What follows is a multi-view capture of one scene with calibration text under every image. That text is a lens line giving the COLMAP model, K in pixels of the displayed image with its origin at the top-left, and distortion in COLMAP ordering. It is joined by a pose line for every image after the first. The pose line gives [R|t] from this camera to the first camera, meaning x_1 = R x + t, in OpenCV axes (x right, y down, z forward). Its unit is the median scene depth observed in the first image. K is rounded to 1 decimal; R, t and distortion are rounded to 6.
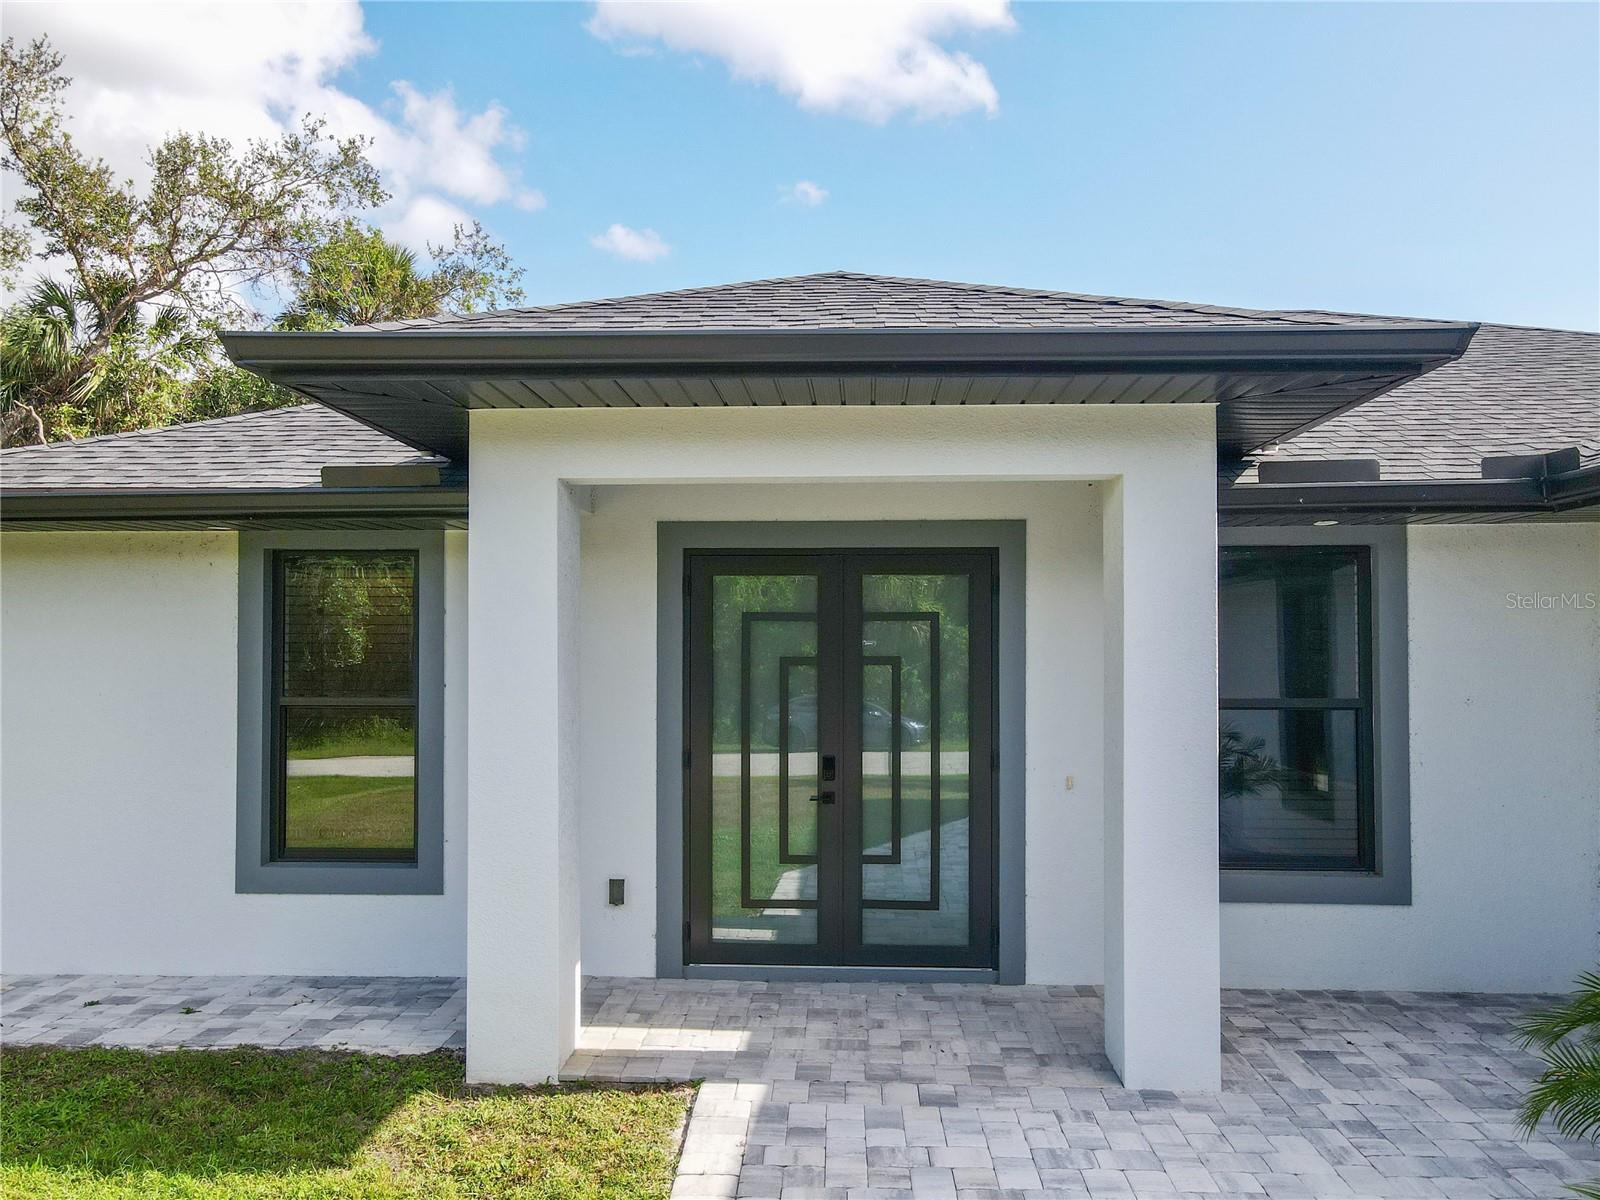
lens RADIAL K [[1176.0, 0, 804.6], [0, 1176.0, 621.9], [0, 0, 1]] dist [-0.002369, 0.015206]
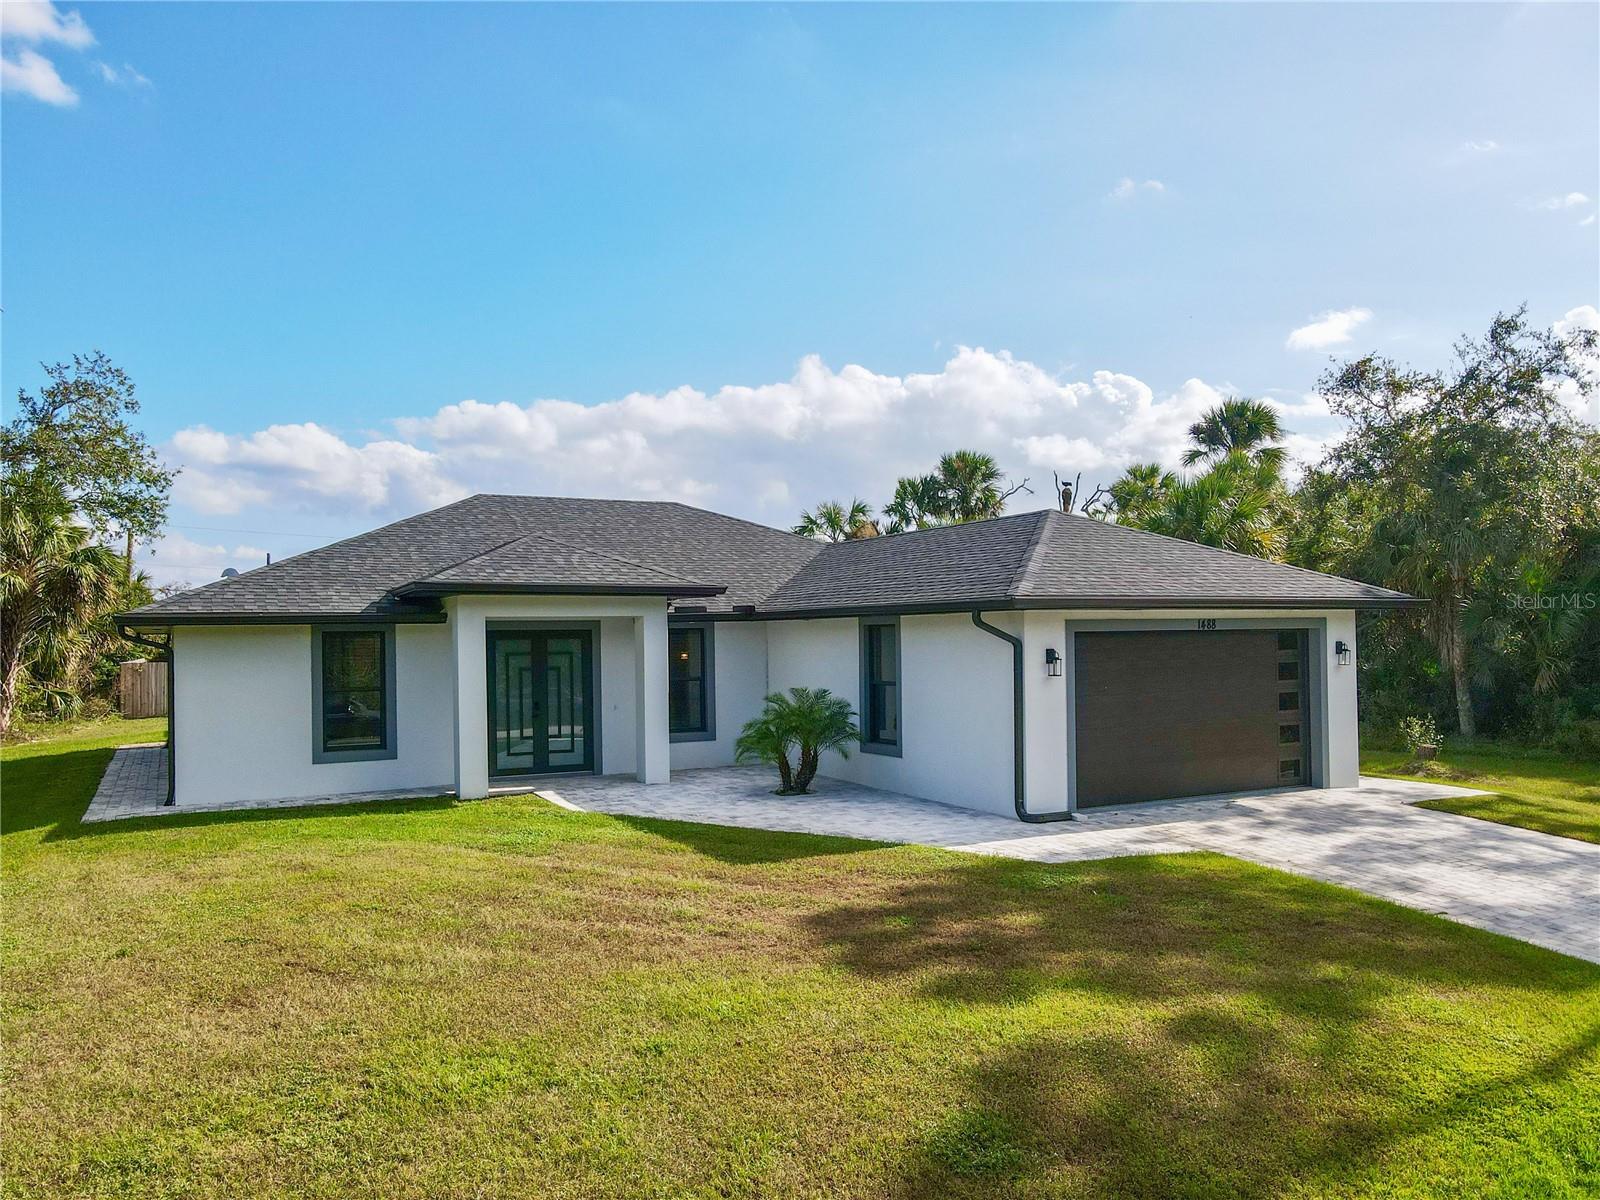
lens RADIAL K [[1176.0, 0, 804.7], [0, 1176.0, 640.9], [0, 0, 1]] dist [-0.002369, 0.015206]
pose [[0.858479, -0.015184, 0.512624, -0.899306], [0.005412, 0.999774, 0.020550, -0.092501], [-0.512820, -0.014868, 0.858367, -1.832448]]
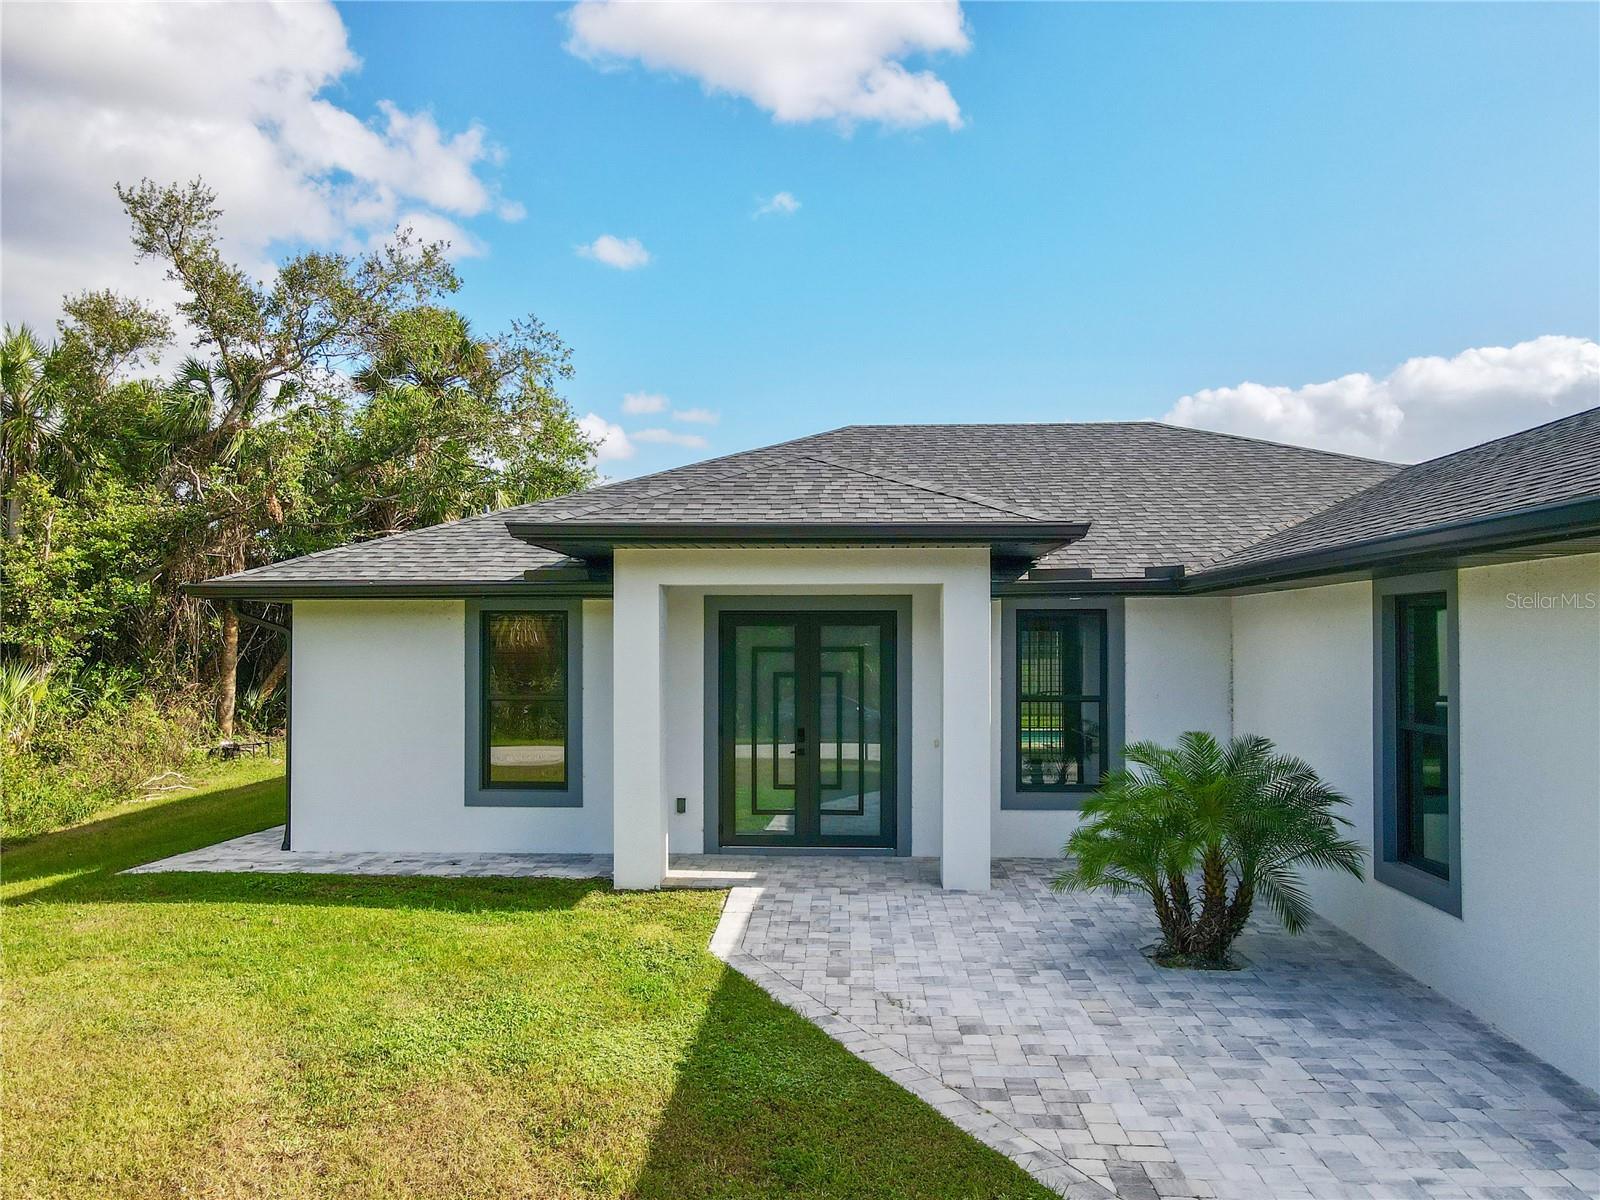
lens RADIAL K [[1176.0, 0, 799.3], [0, 1176.0, 634.2], [0, 0, 1]] dist [-0.002369, 0.015206]
pose [[0.999948, -0.000257, -0.010197, 0.035725], [0.000372, 0.999935, 0.011366, -0.047779], [0.010194, -0.011370, 0.999883, -0.767441]]
